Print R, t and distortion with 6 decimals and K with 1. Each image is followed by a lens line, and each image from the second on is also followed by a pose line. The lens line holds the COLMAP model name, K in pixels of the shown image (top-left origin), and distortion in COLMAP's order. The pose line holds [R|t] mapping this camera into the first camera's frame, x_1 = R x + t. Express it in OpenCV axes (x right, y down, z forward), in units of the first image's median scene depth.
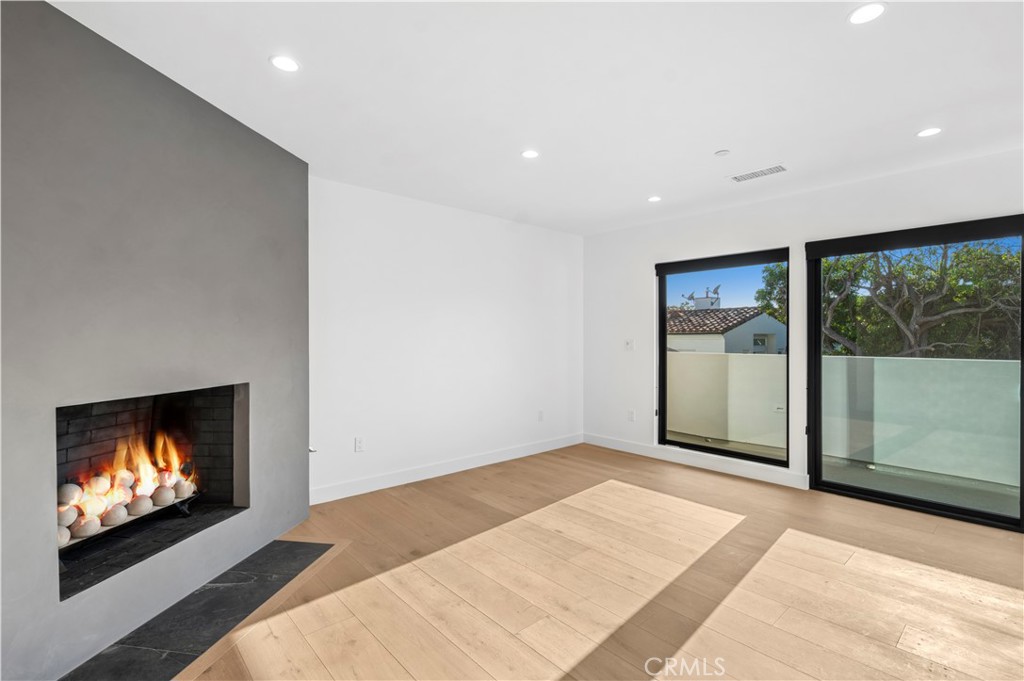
lens RADIAL K [[469.7, 0, 512.0], [0, 469.7, 340.5], [0, 0, 1]] dist [-0.002822, -0.000389]
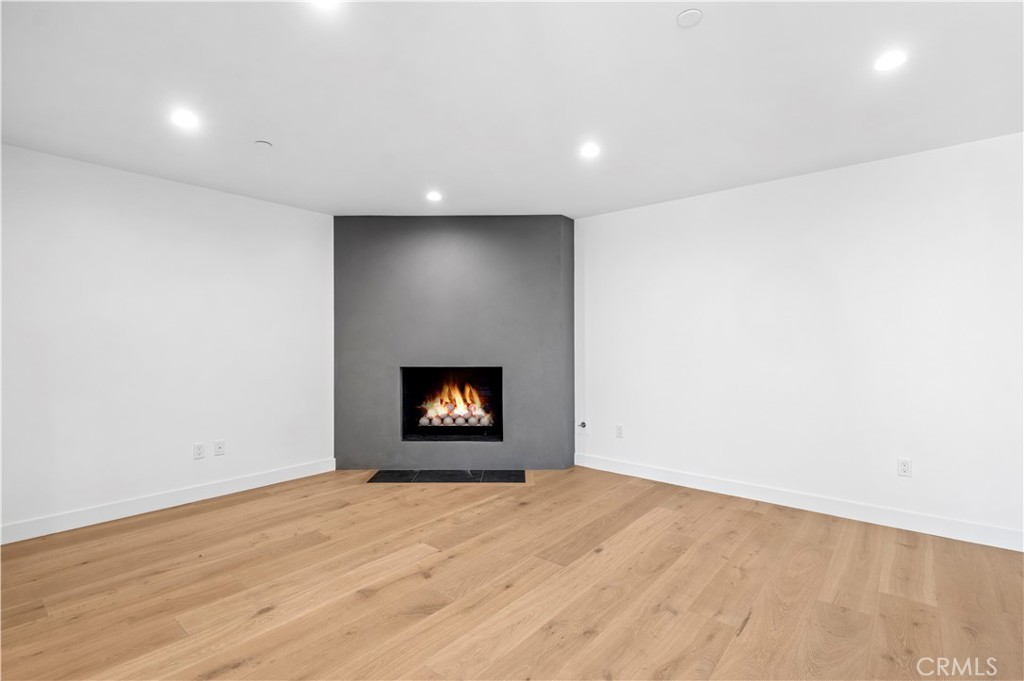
lens RADIAL K [[479.4, 0, 513.7], [0, 479.4, 342.8], [0, 0, 1]] dist [-0.003333, -0.000405]
pose [[0.154043, 0.010257, -0.988011, 1.206878], [-0.012332, 0.999888, 0.008458, 0.002100], [0.987987, 0.010881, 0.154152, 0.853859]]
